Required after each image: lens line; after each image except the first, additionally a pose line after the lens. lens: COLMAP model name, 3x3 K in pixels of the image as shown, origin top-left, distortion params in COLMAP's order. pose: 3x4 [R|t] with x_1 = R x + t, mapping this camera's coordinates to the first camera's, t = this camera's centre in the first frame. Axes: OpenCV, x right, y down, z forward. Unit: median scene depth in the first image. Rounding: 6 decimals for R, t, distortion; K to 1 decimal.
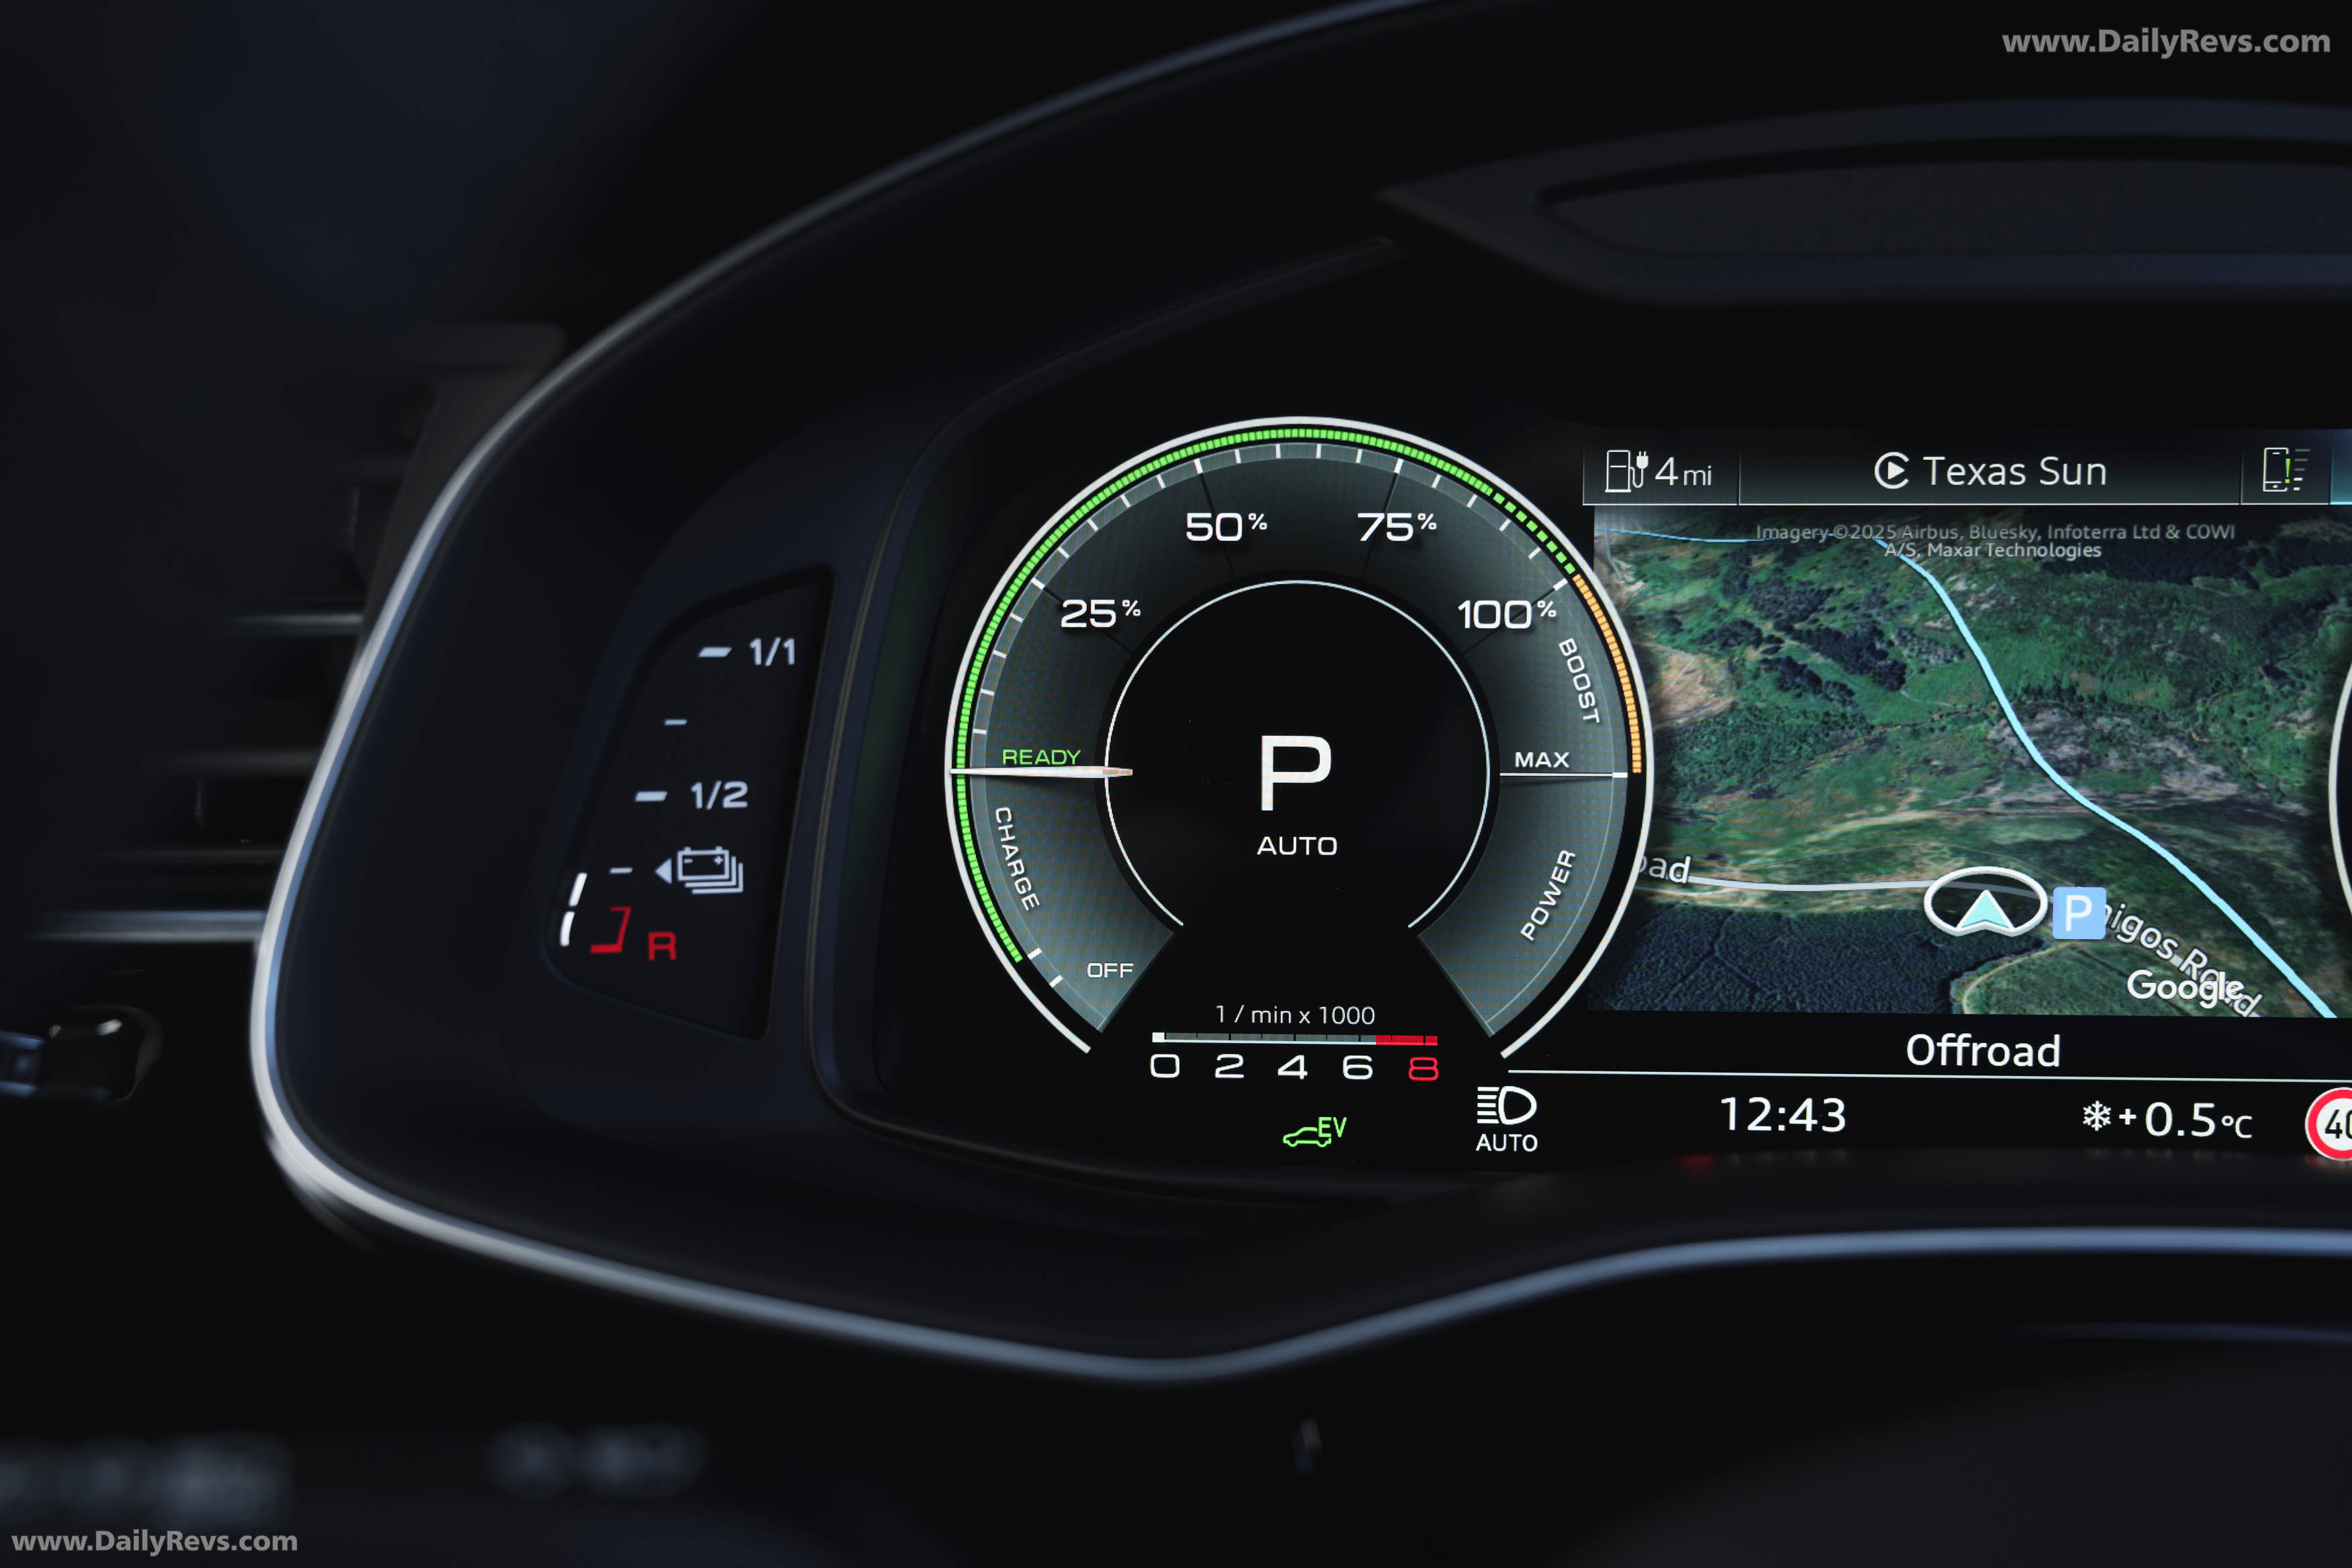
lens RADIAL K [[2306.2, 0, 1179.0], [0, 2306.2, 787.0], [0, 0, 1]] dist [-0.015665, 0.120401]
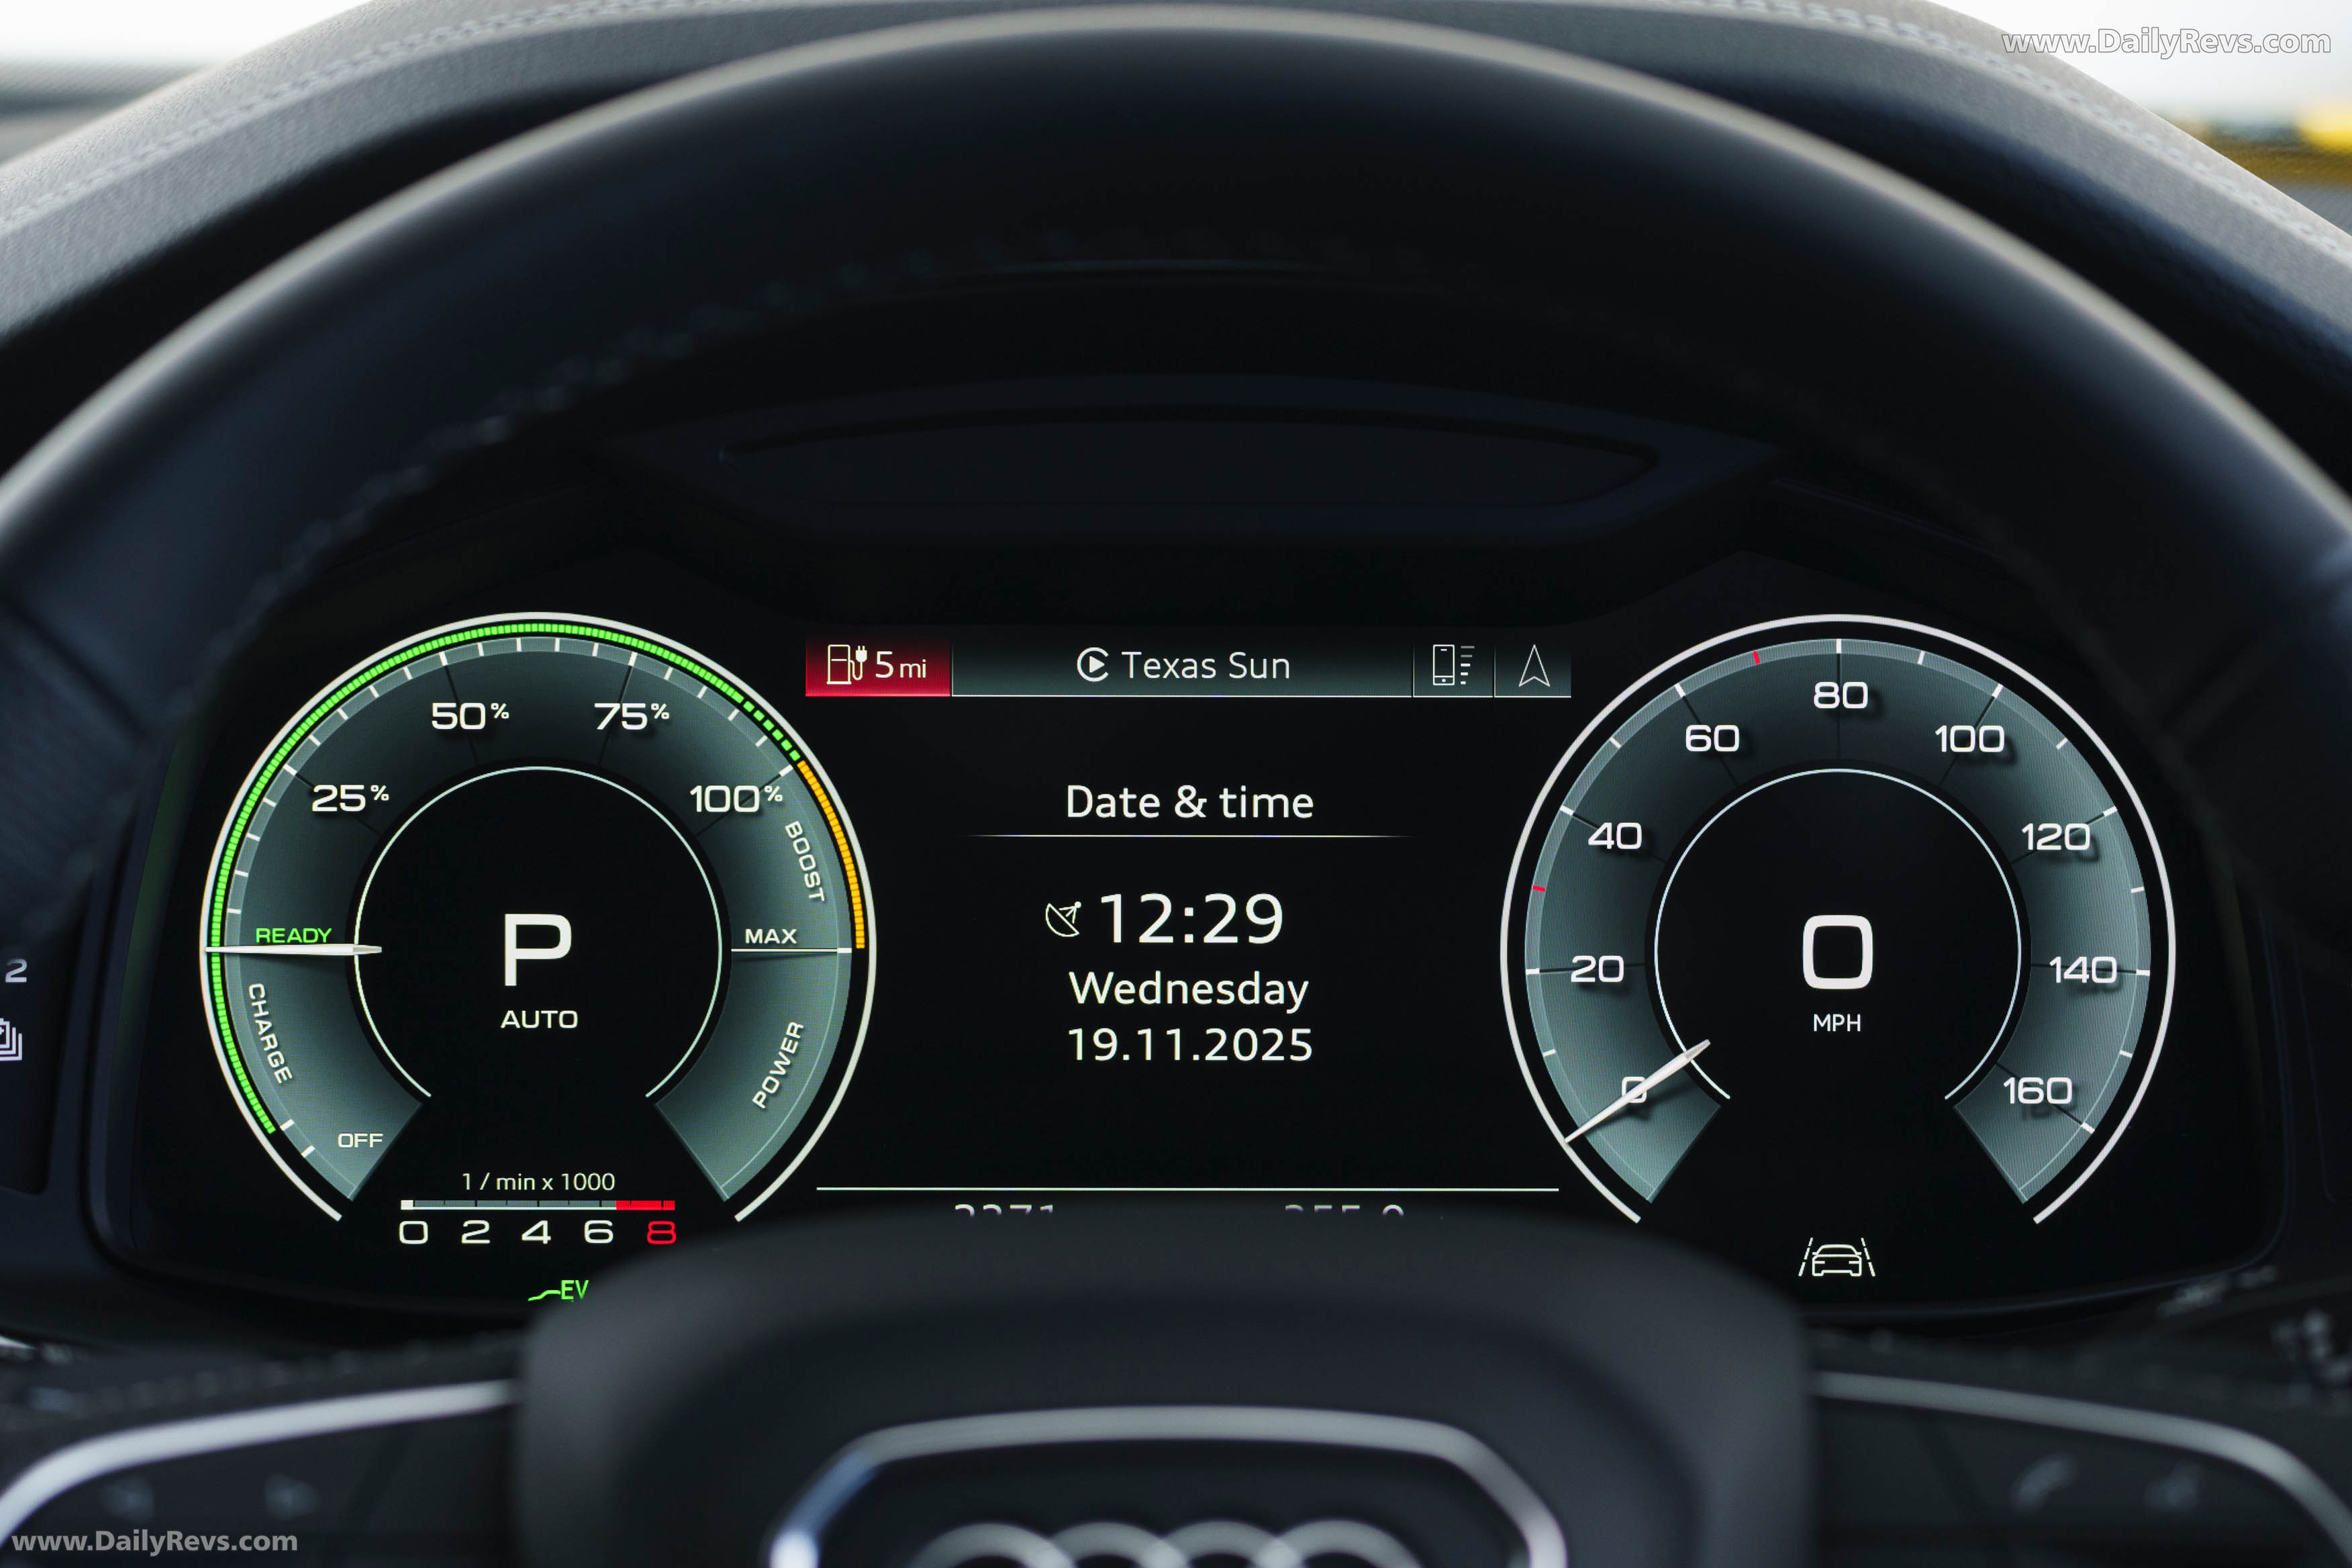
lens RADIAL K [[9080.5, 0, 1174.3], [0, 9080.5, 782.3], [0, 0, 1]] dist [-0.031521, 1.838634]
pose [[0.998135, -0.003033, 0.060967, 0.088538], [0.004368, 0.999753, -0.021787, 0.009071], [-0.060886, 0.022013, 0.997902, -3.150624]]
